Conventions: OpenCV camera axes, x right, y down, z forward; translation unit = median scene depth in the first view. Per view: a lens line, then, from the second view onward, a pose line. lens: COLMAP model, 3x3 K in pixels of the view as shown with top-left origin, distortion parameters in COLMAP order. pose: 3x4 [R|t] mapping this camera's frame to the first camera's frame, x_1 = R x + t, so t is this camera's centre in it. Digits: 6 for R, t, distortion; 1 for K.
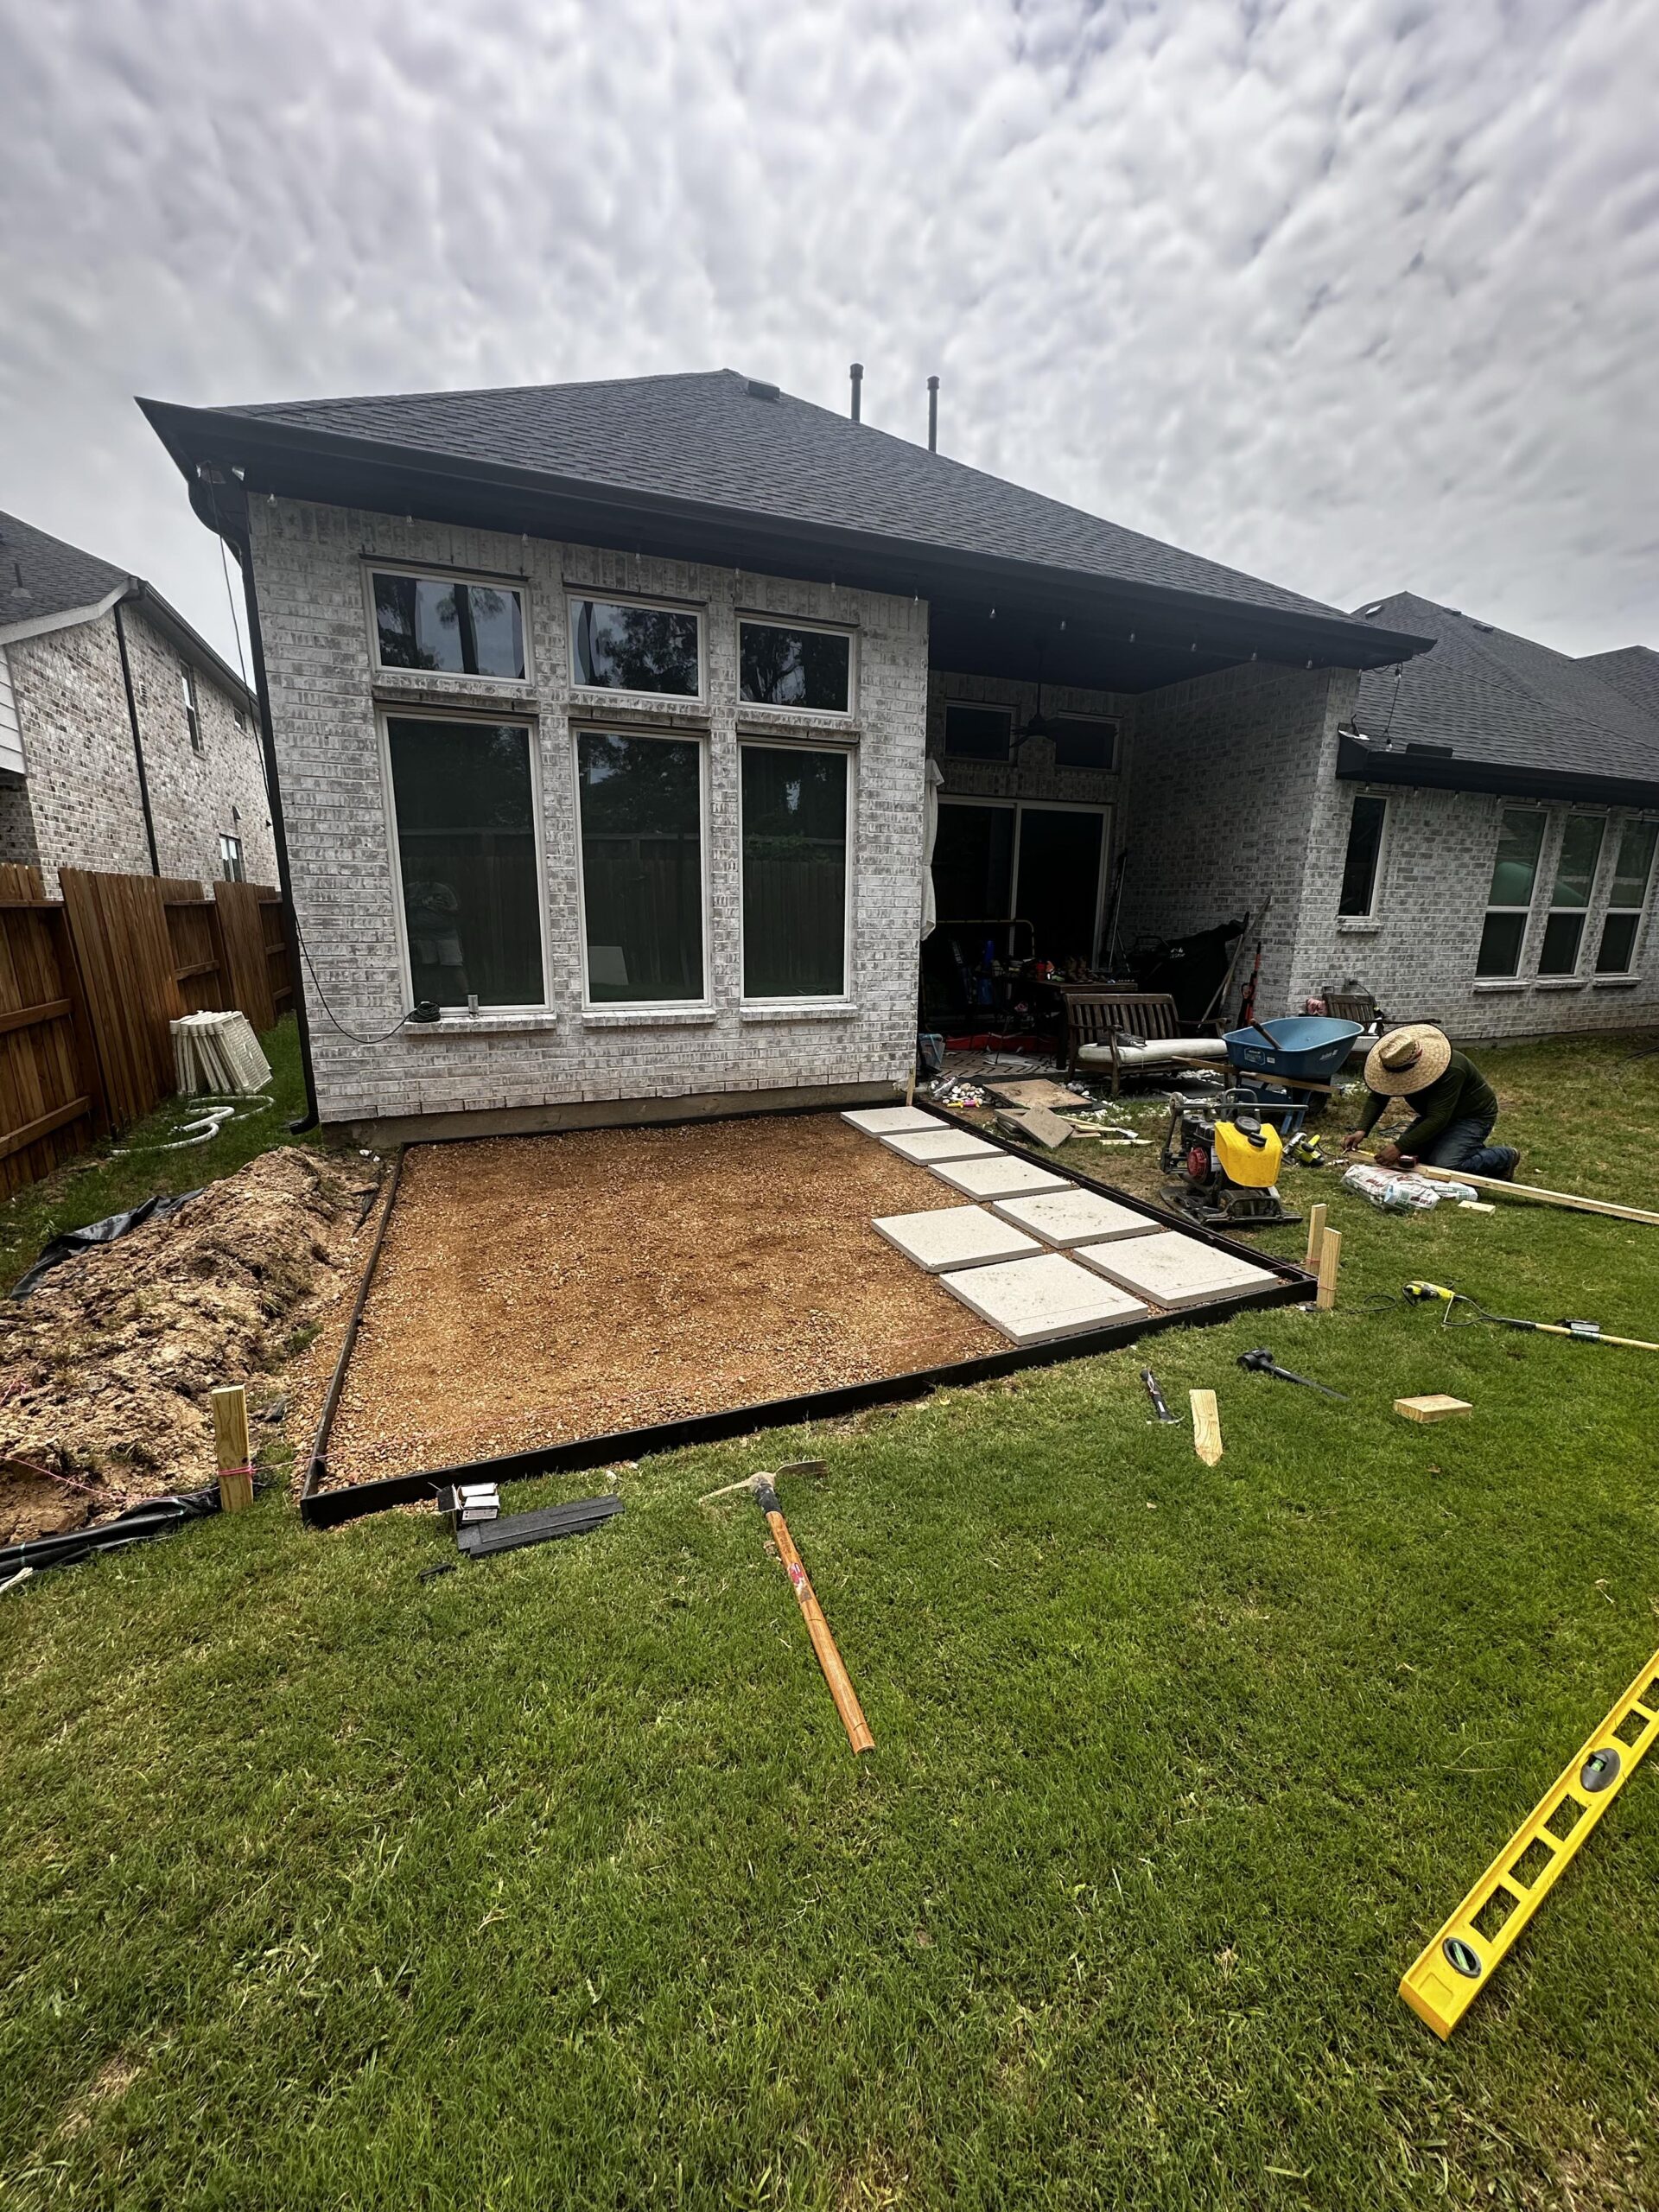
lens RADIAL K [[884.9, 0, 836.9], [0, 884.9, 1103.1], [0, 0, 1]] dist [-0.004292, 0.000934]
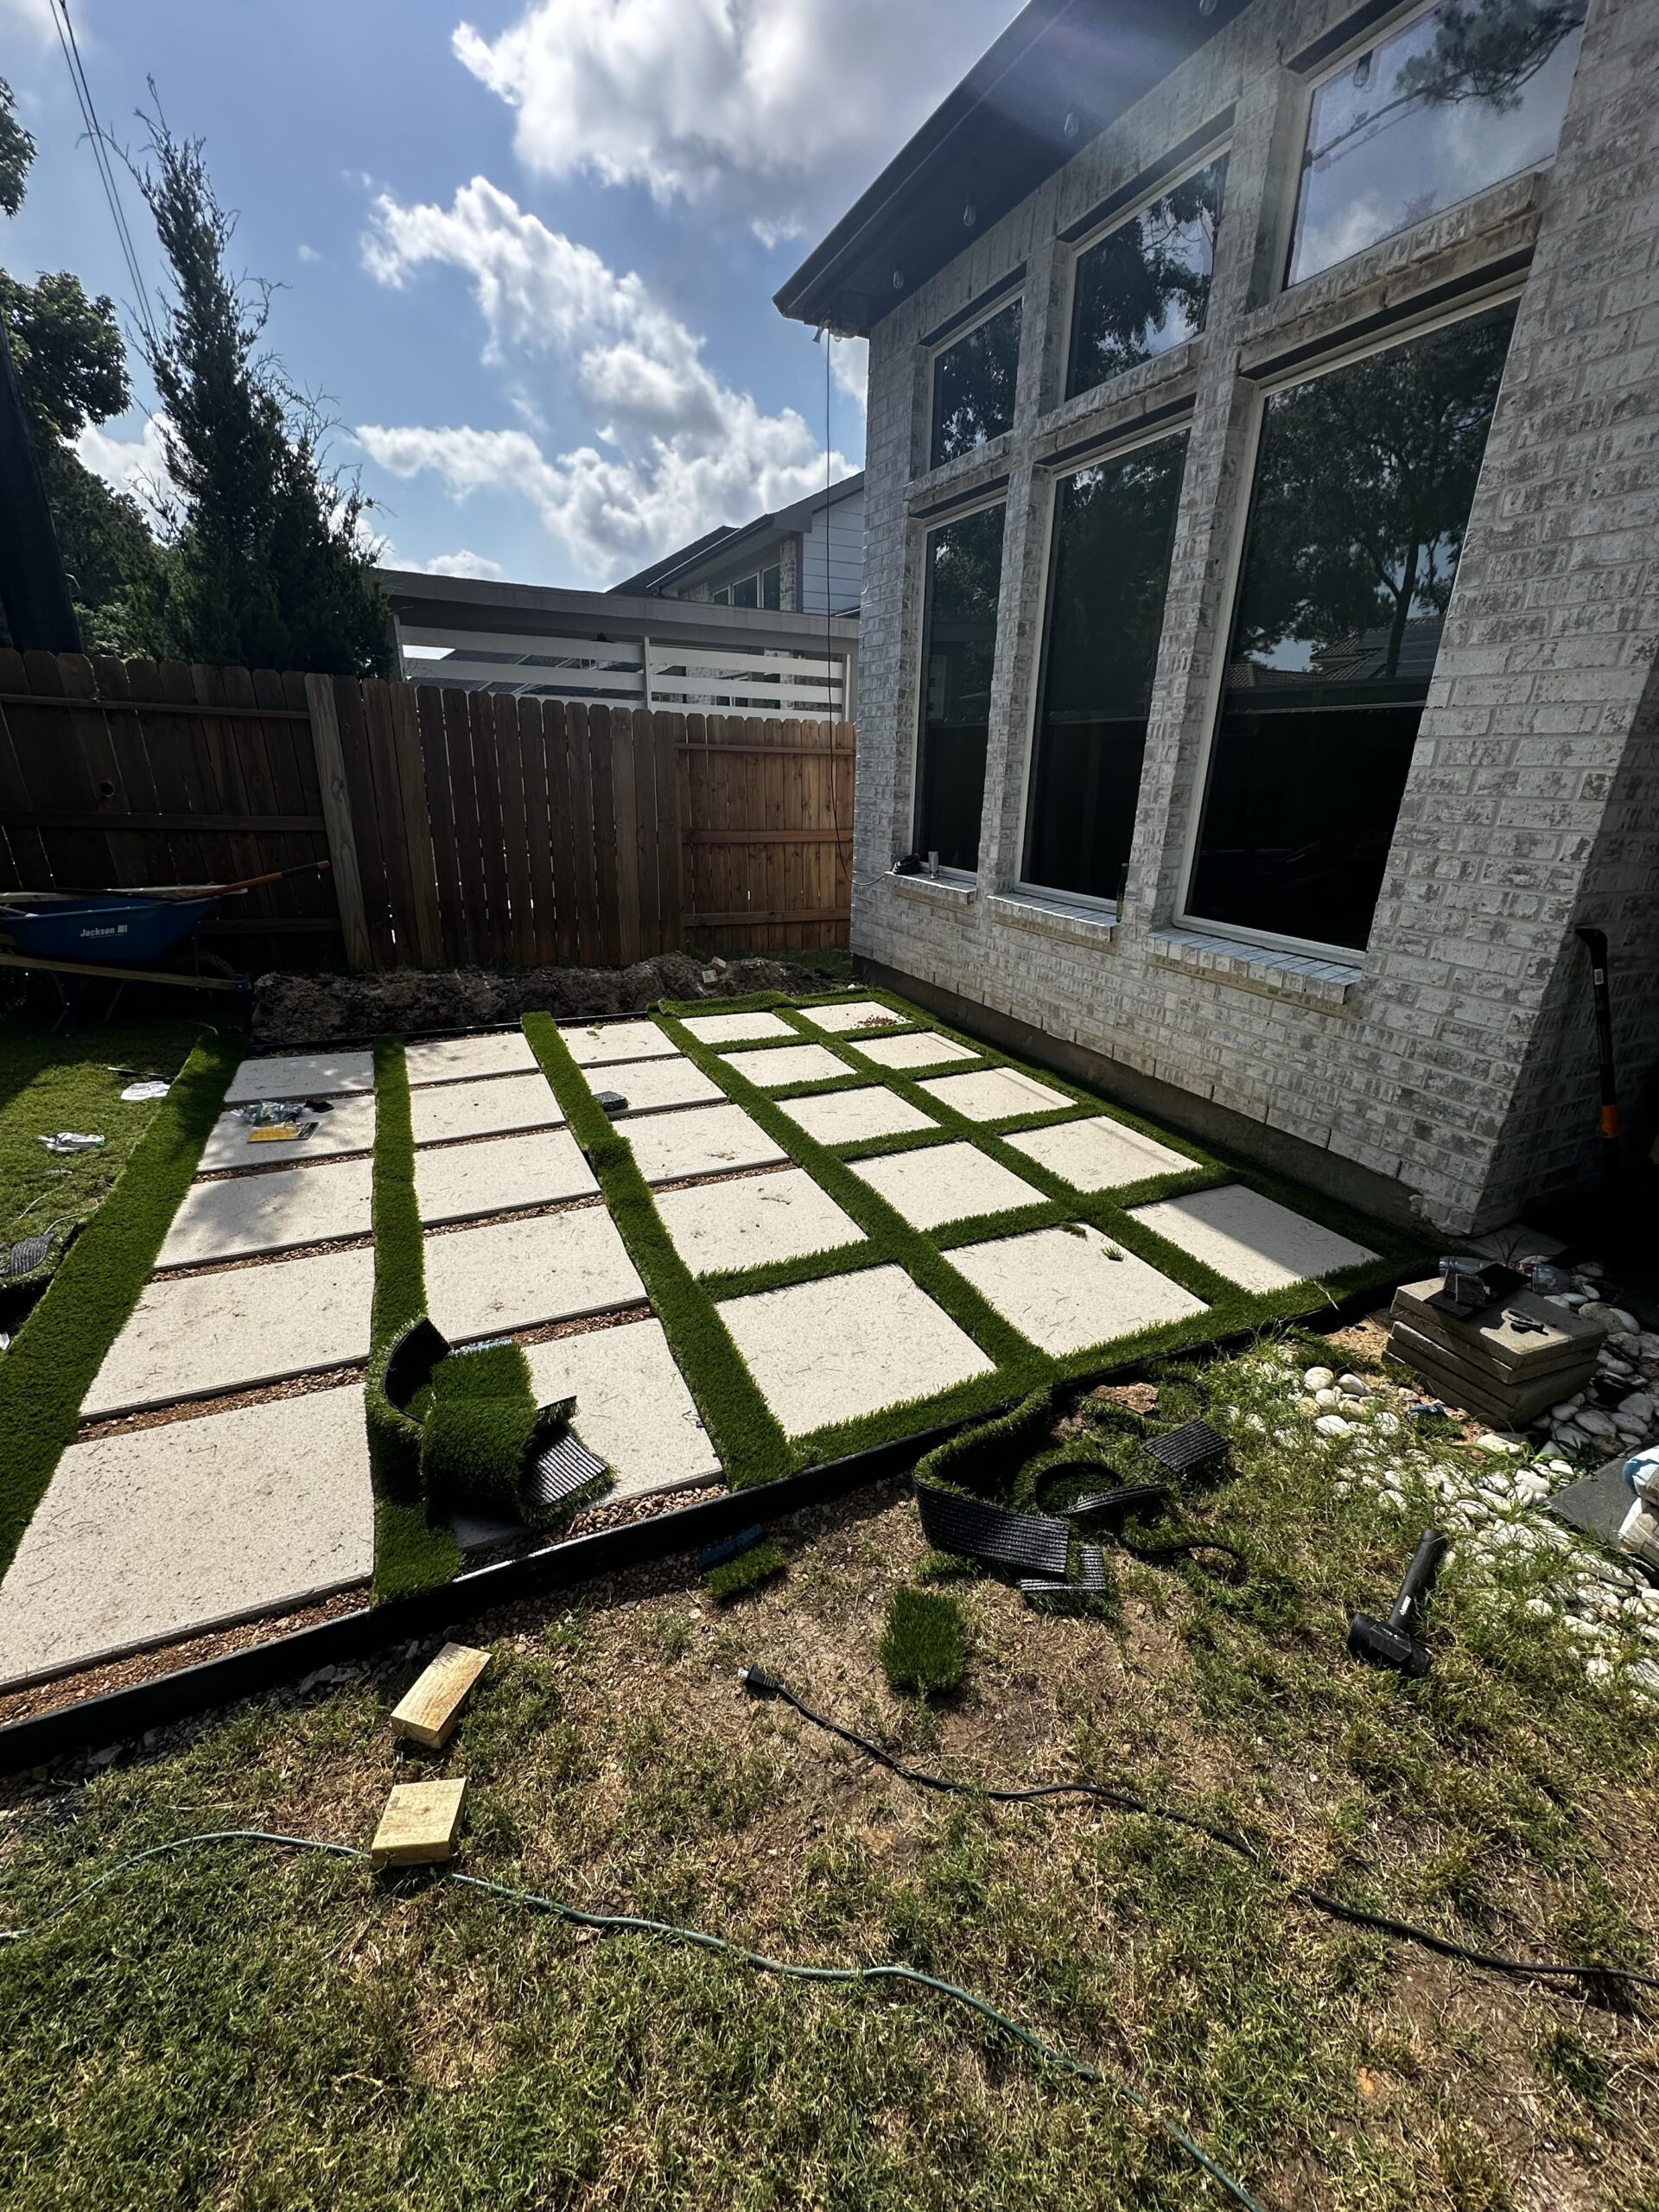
lens RADIAL K [[884.9, 0, 830.8], [0, 884.9, 1111.1], [0, 0, 1]] dist [-0.004292, 0.000934]
pose [[0.042188, 0.356011, -0.933529, 0.491741], [-0.240762, 0.910449, 0.336328, -0.151825], [0.969667, 0.210570, 0.124124, 0.801575]]
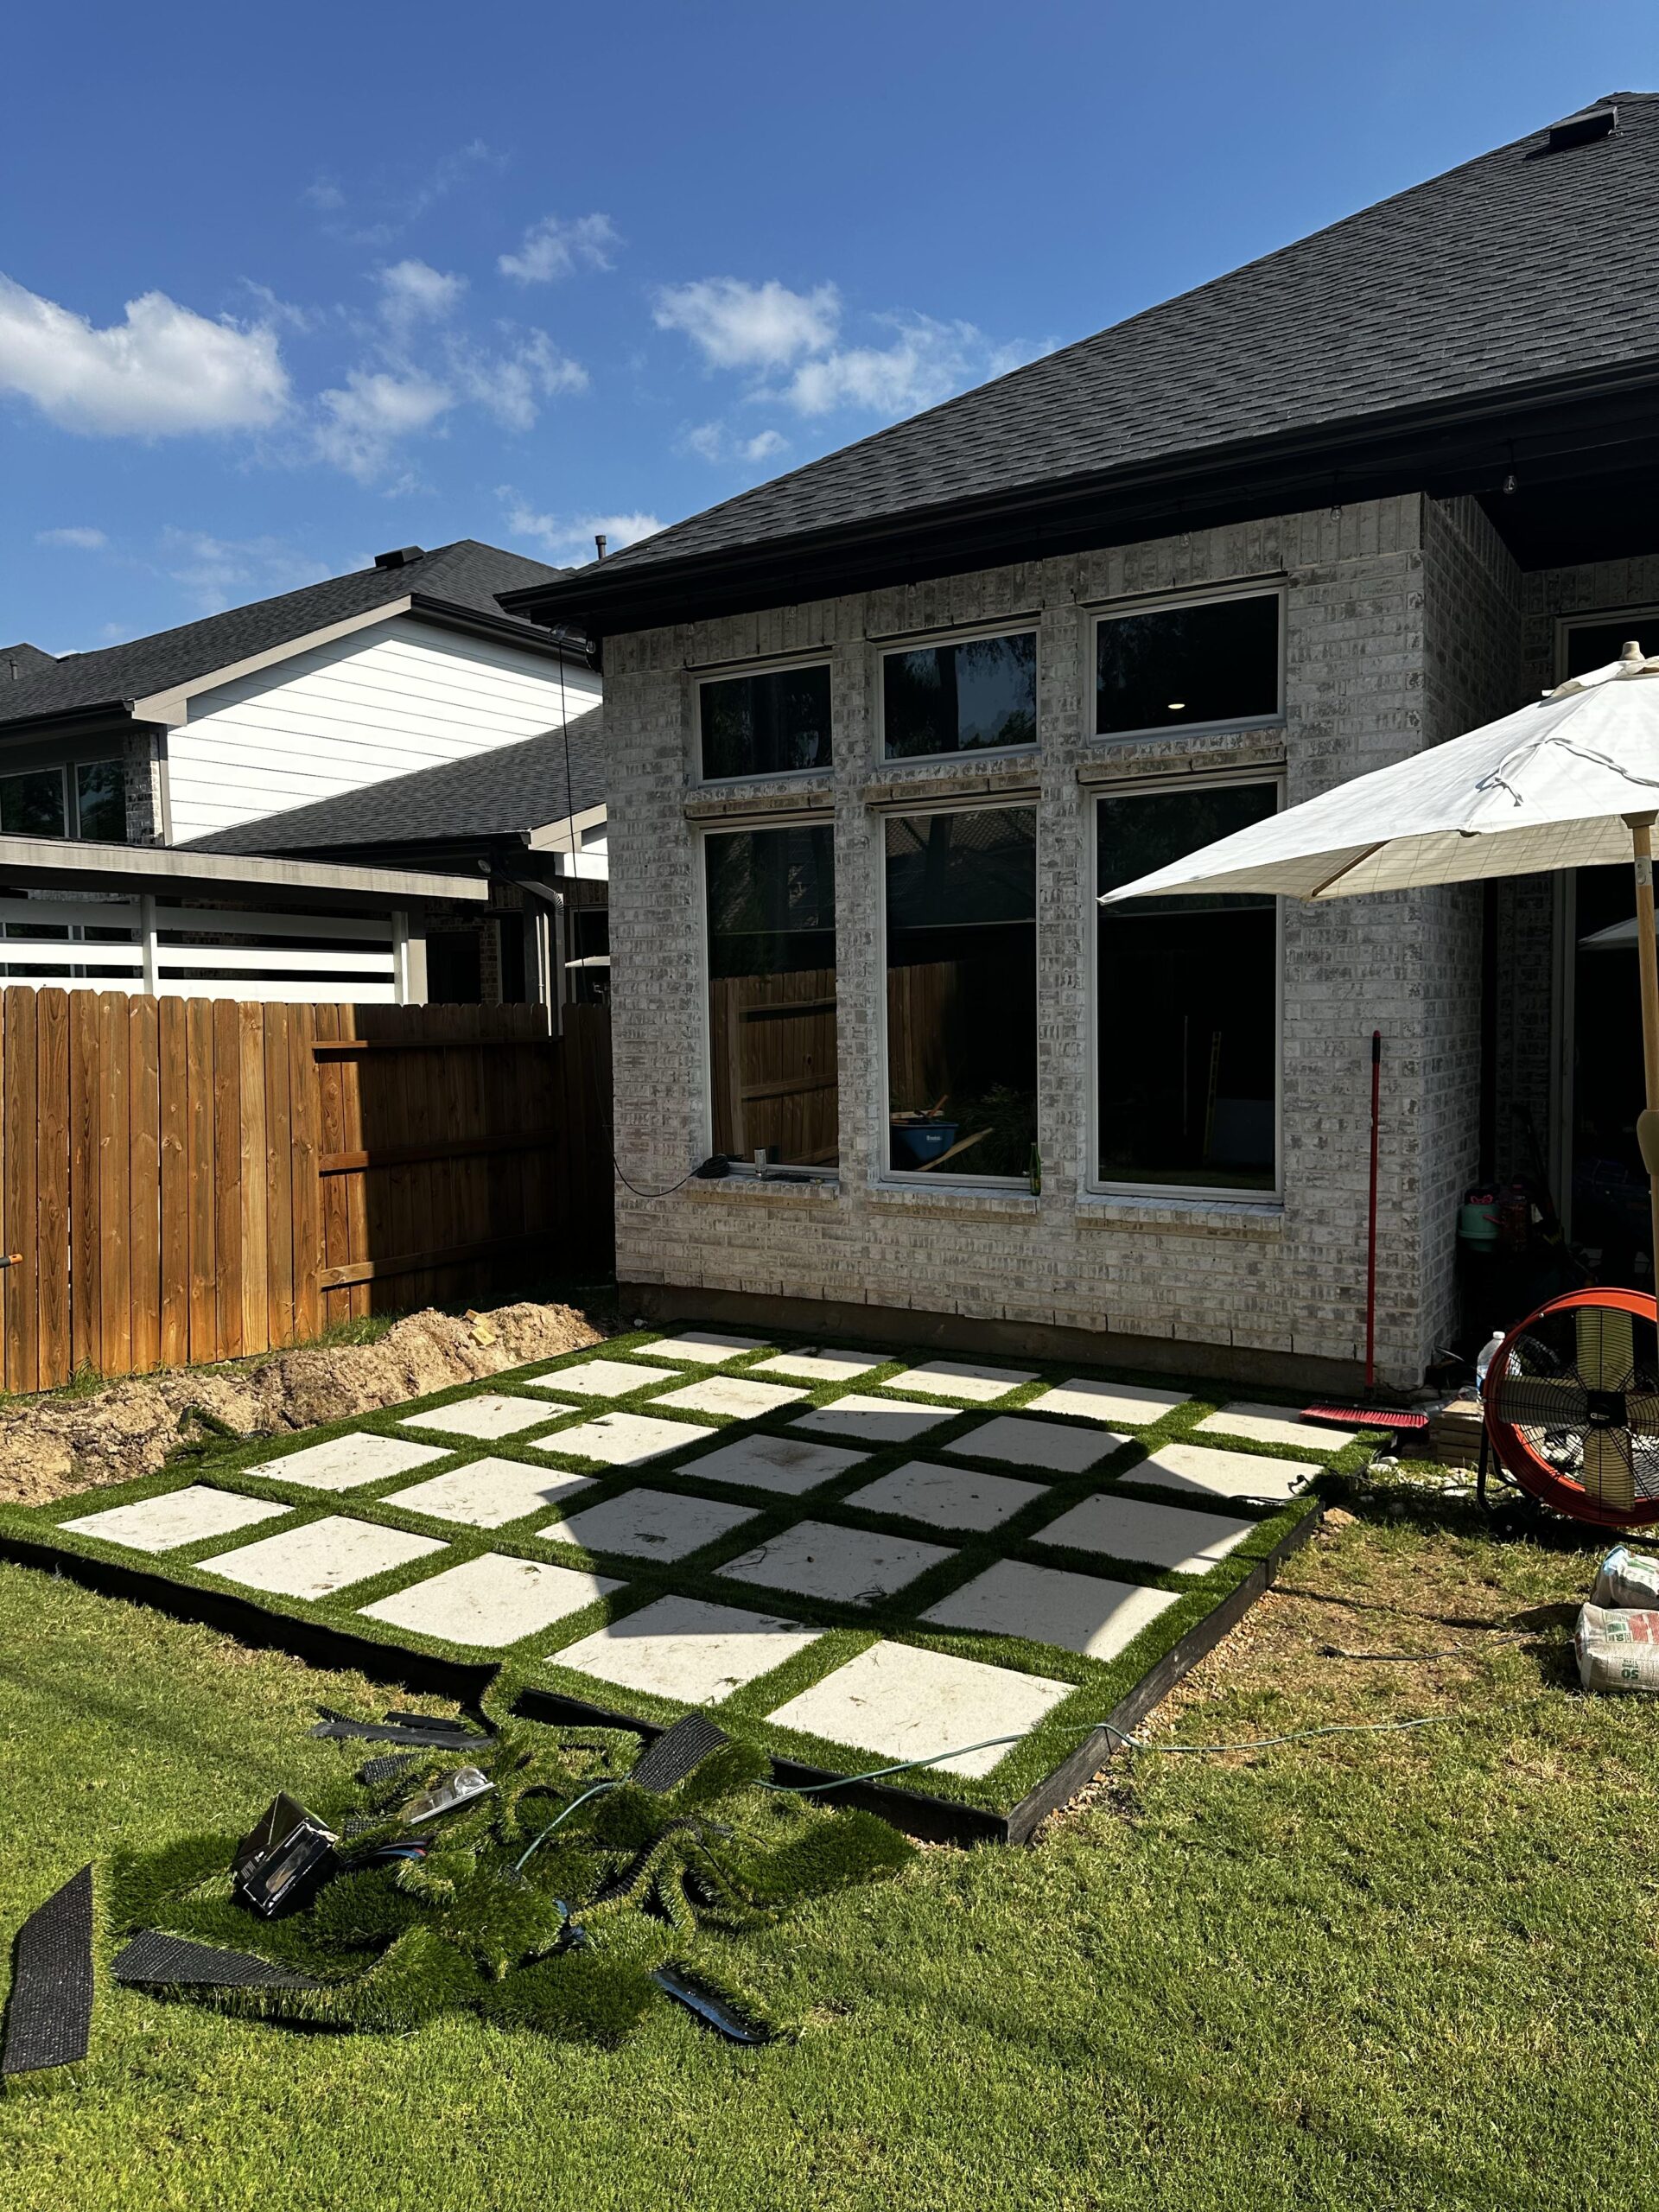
lens RADIAL K [[1563.0, 0, 808.7], [0, 1563.0, 1103.6], [0, 0, 1]] dist [0.061047, -0.078914]
pose [[0.564685, 0.035436, -0.824546, 0.749834], [-0.158558, 0.985125, -0.066250, -0.072368], [0.809933, 0.168149, 0.561903, 0.216346]]
